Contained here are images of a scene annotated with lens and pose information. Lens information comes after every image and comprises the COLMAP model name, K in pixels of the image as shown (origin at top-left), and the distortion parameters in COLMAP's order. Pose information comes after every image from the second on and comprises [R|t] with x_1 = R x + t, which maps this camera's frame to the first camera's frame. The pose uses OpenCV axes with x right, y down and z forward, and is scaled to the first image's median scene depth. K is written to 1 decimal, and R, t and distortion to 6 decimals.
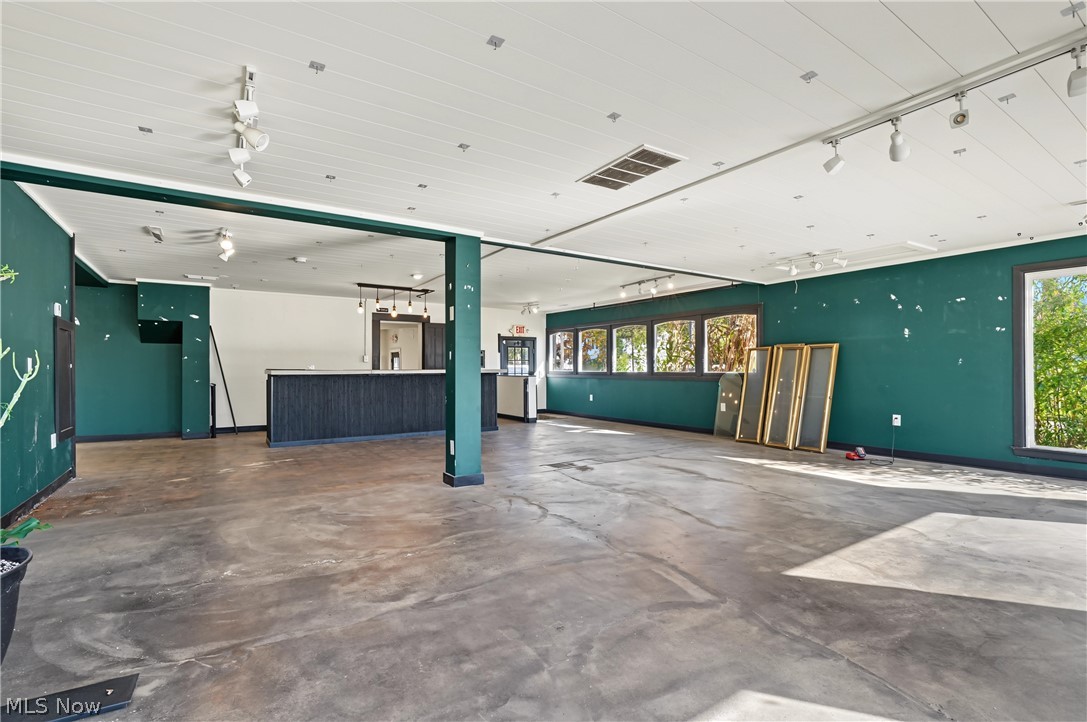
lens RADIAL K [[497.6, 0, 545.7], [0, 497.6, 365.5], [0, 0, 1]] dist [-0.002236, 0.000763]
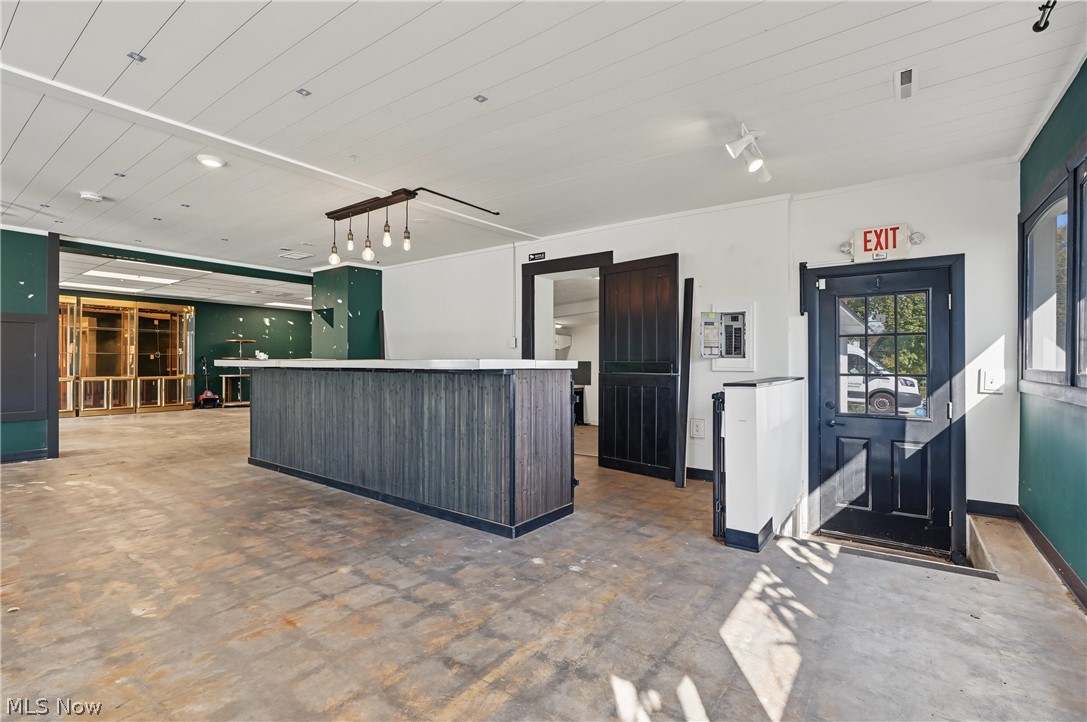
lens RADIAL K [[497.6, 0, 539.7], [0, 497.6, 355.9], [0, 0, 1]] dist [-0.002236, 0.000763]
pose [[0.330286, -0.006490, -0.943859, 0.237943], [0.000750, 0.999978, -0.006614, 0.006919], [0.943881, 0.001477, 0.330283, 0.925514]]
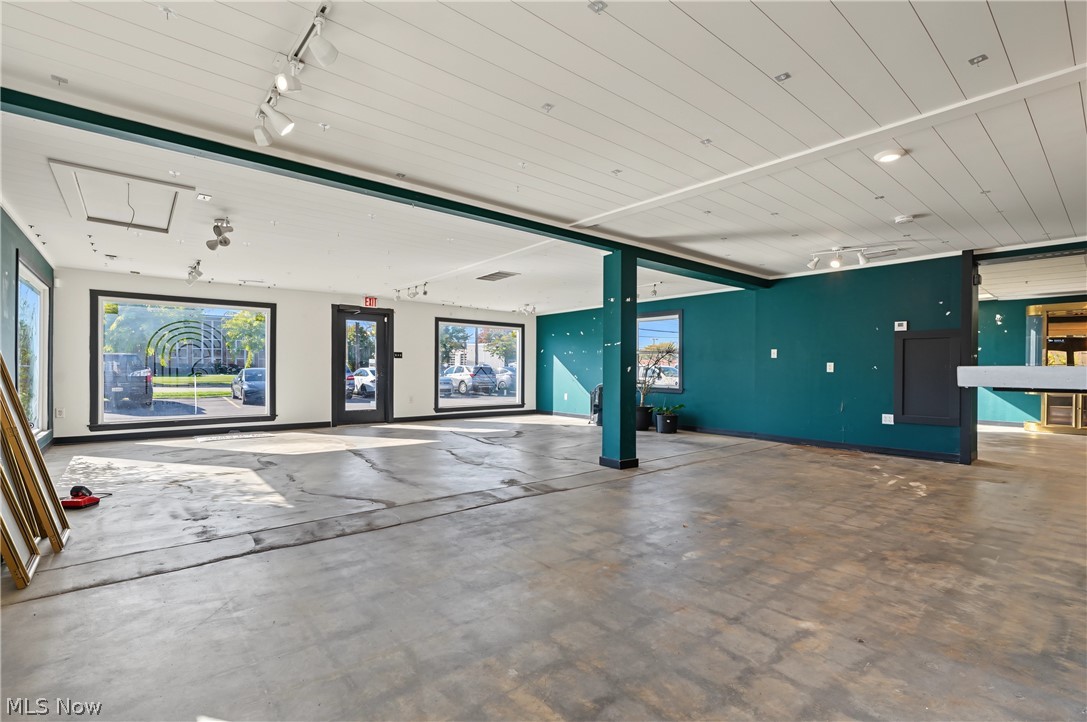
lens RADIAL K [[497.6, 0, 547.7], [0, 497.6, 367.6], [0, 0, 1]] dist [-0.002236, 0.000763]
pose [[-0.993421, -0.002544, -0.114489, 0.076103], [-0.001757, 0.999974, -0.006972, 0.008312], [0.114504, -0.006725, -0.993400, 1.138968]]
